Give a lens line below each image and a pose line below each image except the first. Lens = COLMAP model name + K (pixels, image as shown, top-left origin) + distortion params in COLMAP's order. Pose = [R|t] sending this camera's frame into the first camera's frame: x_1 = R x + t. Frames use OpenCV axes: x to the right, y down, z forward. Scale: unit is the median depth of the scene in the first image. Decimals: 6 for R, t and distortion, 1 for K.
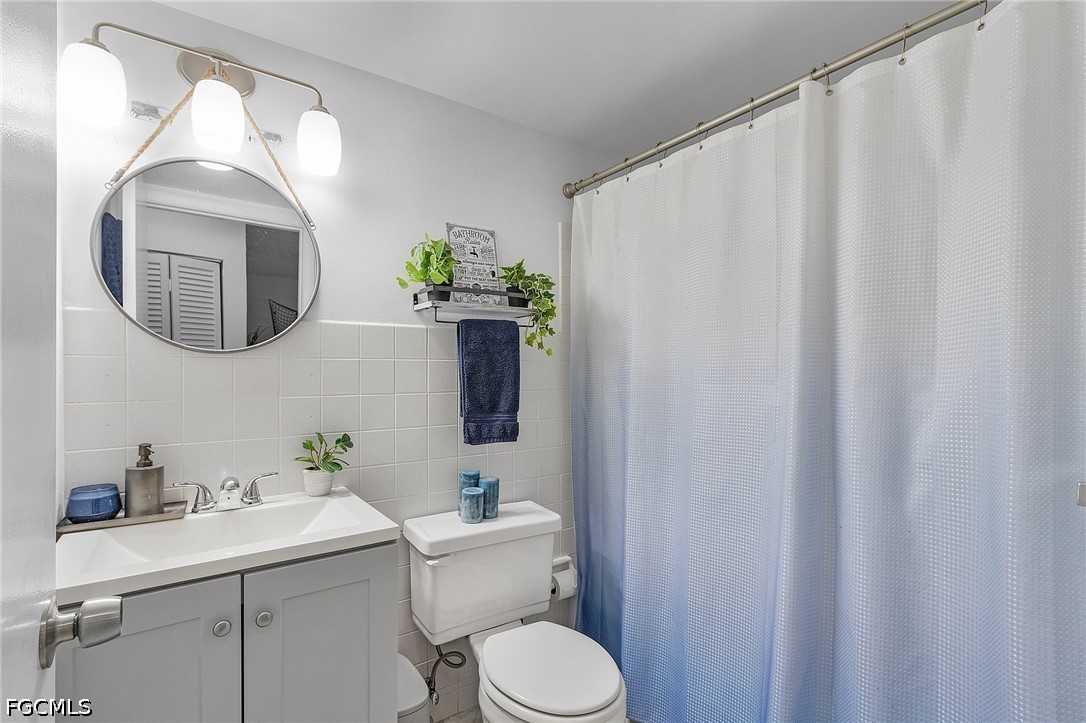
lens RADIAL K [[509.1, 0, 550.1], [0, 509.1, 368.6], [0, 0, 1]] dist [-0.006137, 0.001630]
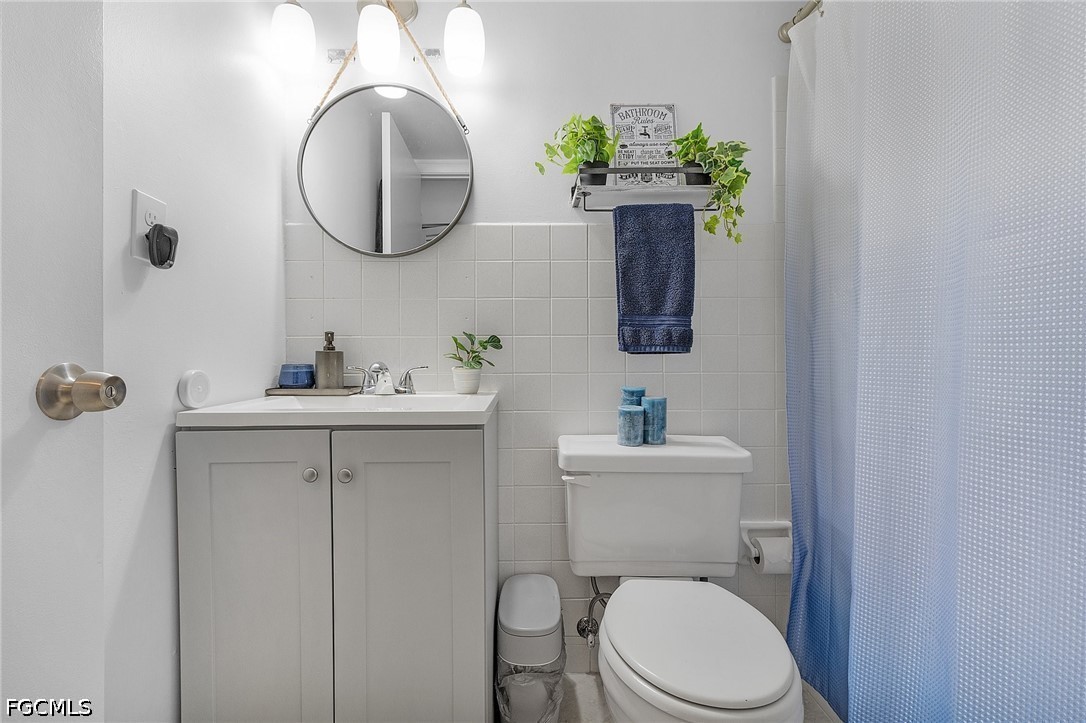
lens RADIAL K [[509.1, 0, 545.0], [0, 509.1, 351.3], [0, 0, 1]] dist [-0.006137, 0.001630]
pose [[0.816727, -0.008168, -0.576967, 0.212275], [0.007604, 0.999965, -0.003393, 0.145058], [0.576974, -0.001616, 0.816761, 0.229070]]
